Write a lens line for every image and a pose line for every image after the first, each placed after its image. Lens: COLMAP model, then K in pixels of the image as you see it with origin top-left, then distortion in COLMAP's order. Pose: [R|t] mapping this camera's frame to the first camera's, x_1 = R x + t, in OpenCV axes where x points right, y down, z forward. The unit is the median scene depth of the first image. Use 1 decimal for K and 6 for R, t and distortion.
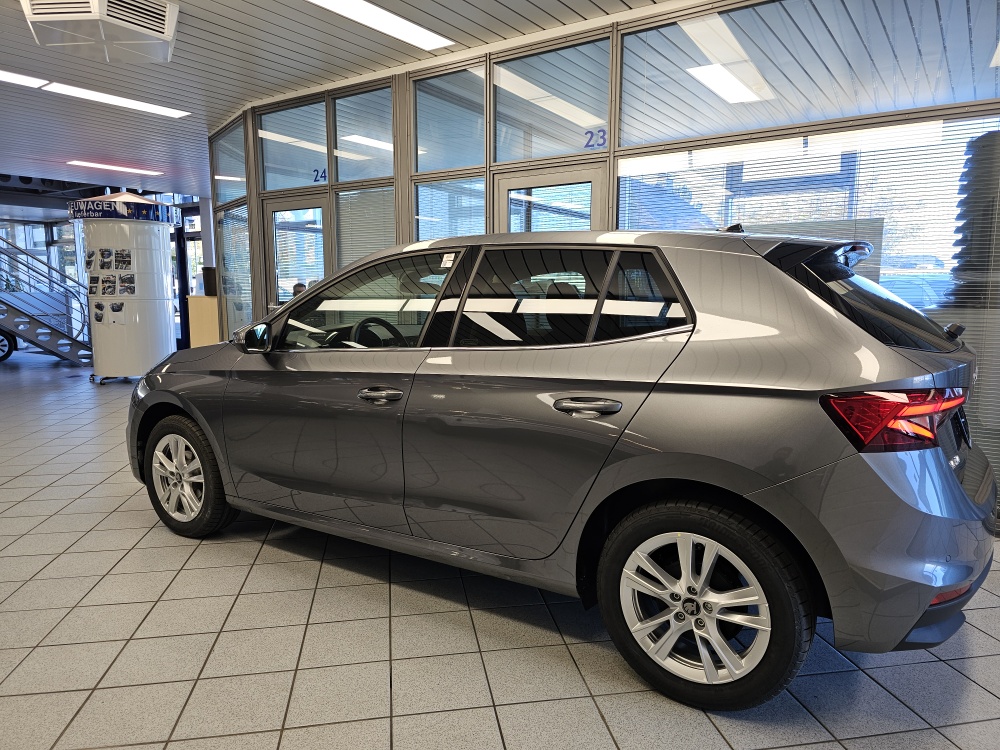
lens RADIAL K [[675.2, 0, 500.0], [0, 675.2, 375.0], [0, 0, 1]] dist [0.053654, -0.049365]
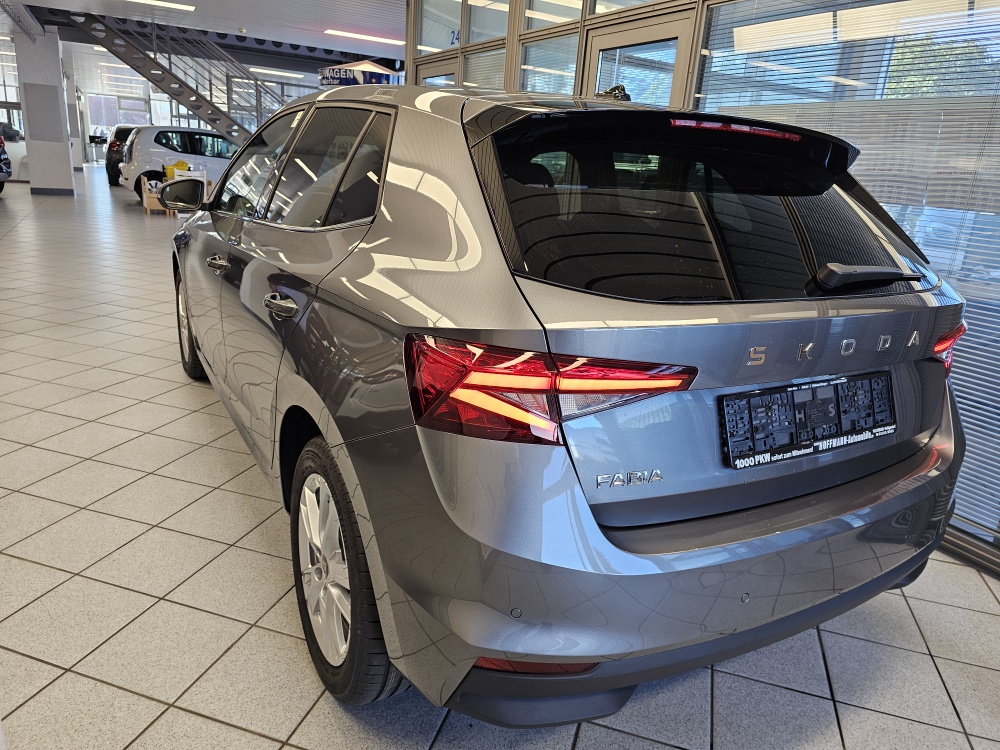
lens RADIAL K [[675.2, 0, 500.0], [0, 675.2, 375.0], [0, 0, 1]] dist [0.053654, -0.049365]
pose [[0.891325, 0.197983, -0.407852, 0.198094], [-0.132351, 0.974052, 0.183592, -0.015766], [0.433617, -0.109661, 0.894400, 0.101723]]
